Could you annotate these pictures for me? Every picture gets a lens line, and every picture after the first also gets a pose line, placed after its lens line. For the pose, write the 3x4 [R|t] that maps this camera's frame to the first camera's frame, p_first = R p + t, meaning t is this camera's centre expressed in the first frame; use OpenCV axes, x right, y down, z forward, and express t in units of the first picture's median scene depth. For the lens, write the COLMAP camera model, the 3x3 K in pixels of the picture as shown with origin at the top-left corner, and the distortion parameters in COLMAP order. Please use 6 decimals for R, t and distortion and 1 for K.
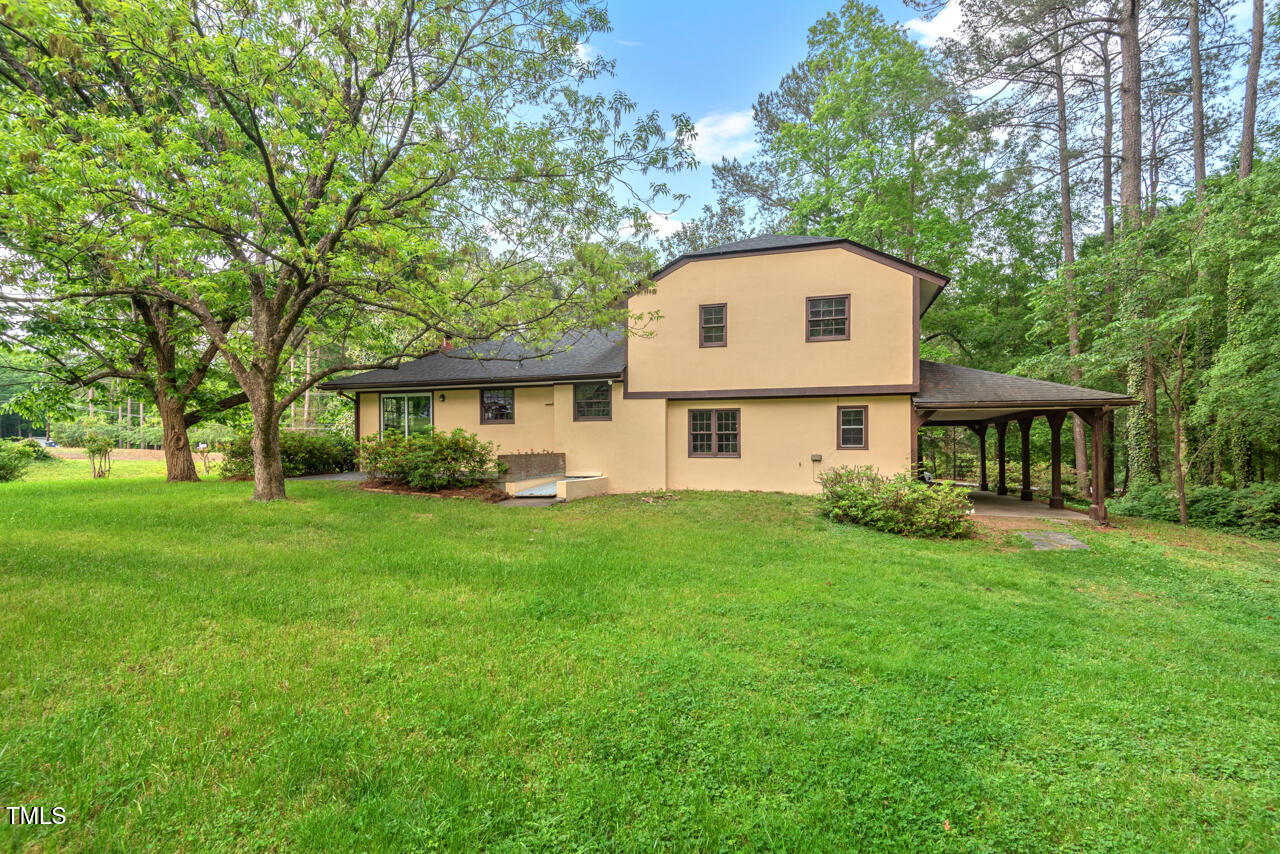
lens RADIAL K [[577.9, 0, 645.4], [0, 577.9, 428.0], [0, 0, 1]] dist [0.023452, -0.012405]
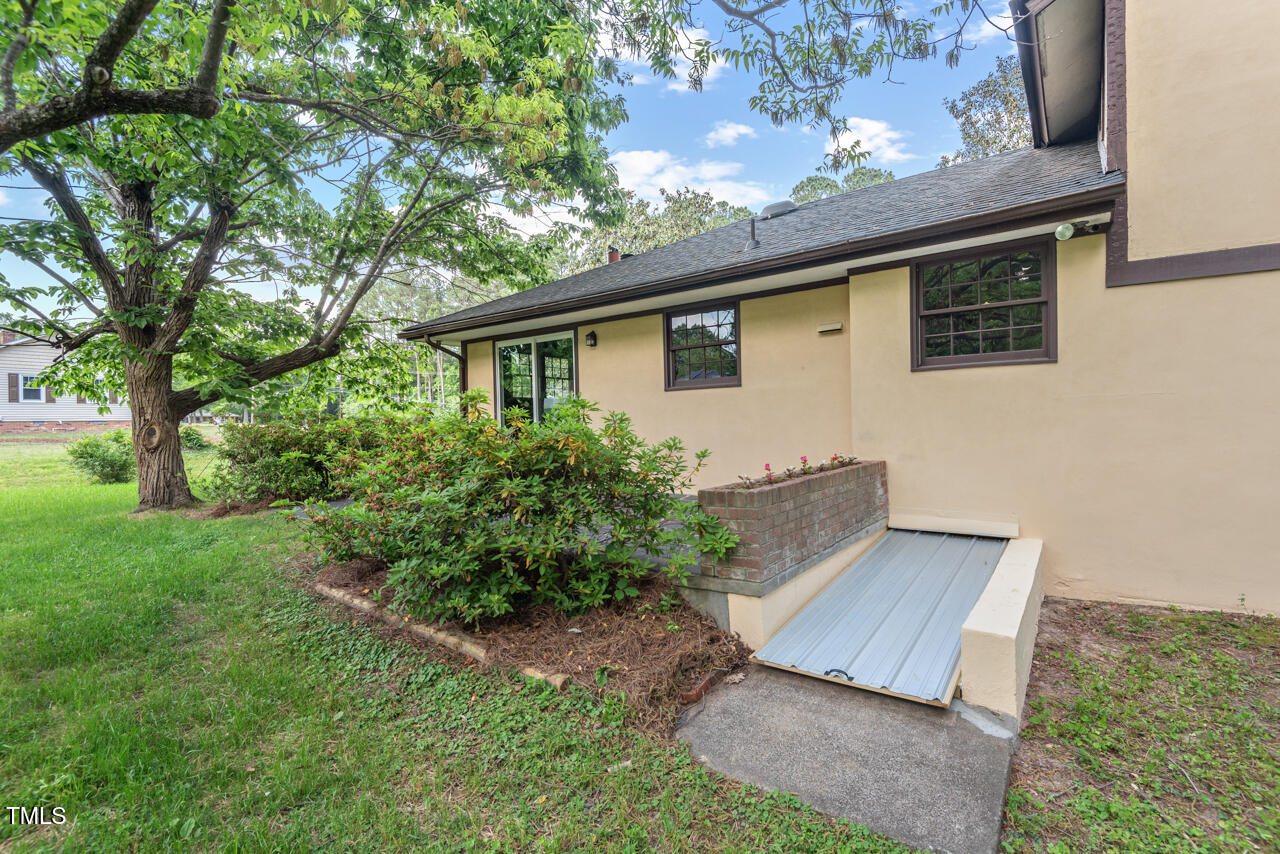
lens RADIAL K [[577.9, 0, 642.4], [0, 577.9, 427.7], [0, 0, 1]] dist [0.023452, -0.012405]
pose [[0.933391, -0.009223, -0.358743, -0.154793], [0.025767, 0.998812, 0.041362, 0.003817], [0.357936, -0.047850, 0.932519, 0.629597]]
